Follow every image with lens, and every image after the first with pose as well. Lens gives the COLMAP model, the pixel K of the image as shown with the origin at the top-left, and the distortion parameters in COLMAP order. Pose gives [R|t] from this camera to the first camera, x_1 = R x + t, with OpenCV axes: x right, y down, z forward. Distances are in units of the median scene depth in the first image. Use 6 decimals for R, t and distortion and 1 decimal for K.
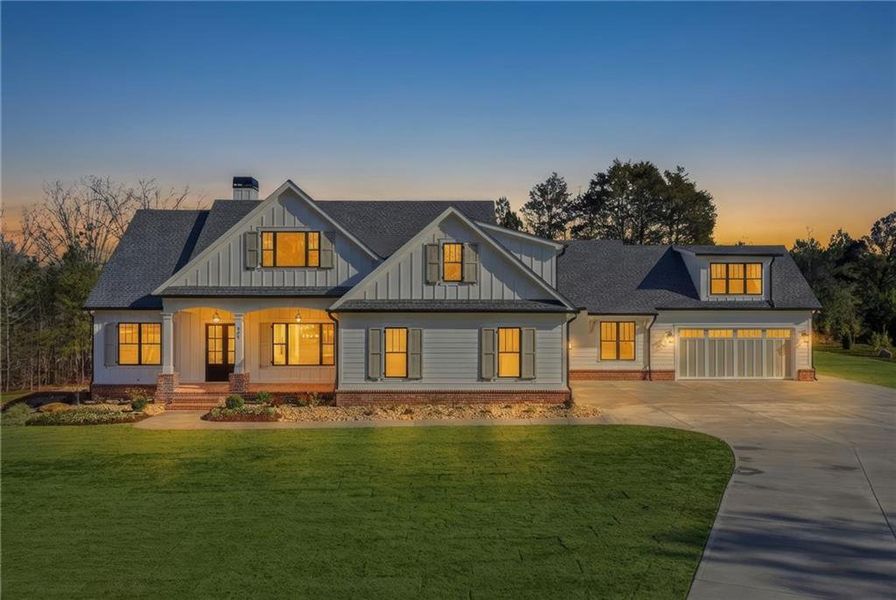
lens RADIAL K [[734.2, 0, 445.0], [0, 734.2, 295.4], [0, 0, 1]] dist [-0.005503, 0.002760]
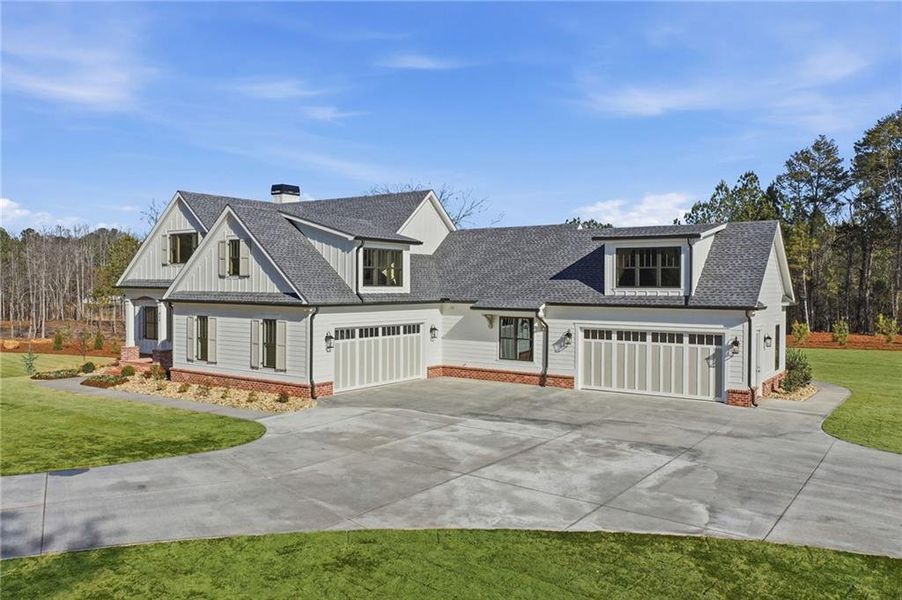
lens RADIAL K [[712.6, 0, 451.0], [0, 712.6, 300.0], [0, 0, 1]] dist [-0.006520, -0.000550]
pose [[0.813046, 0.016023, -0.581979, 0.822260], [-0.000592, 0.999643, 0.026695, -0.009978], [0.582199, -0.021360, 0.812765, 0.311533]]
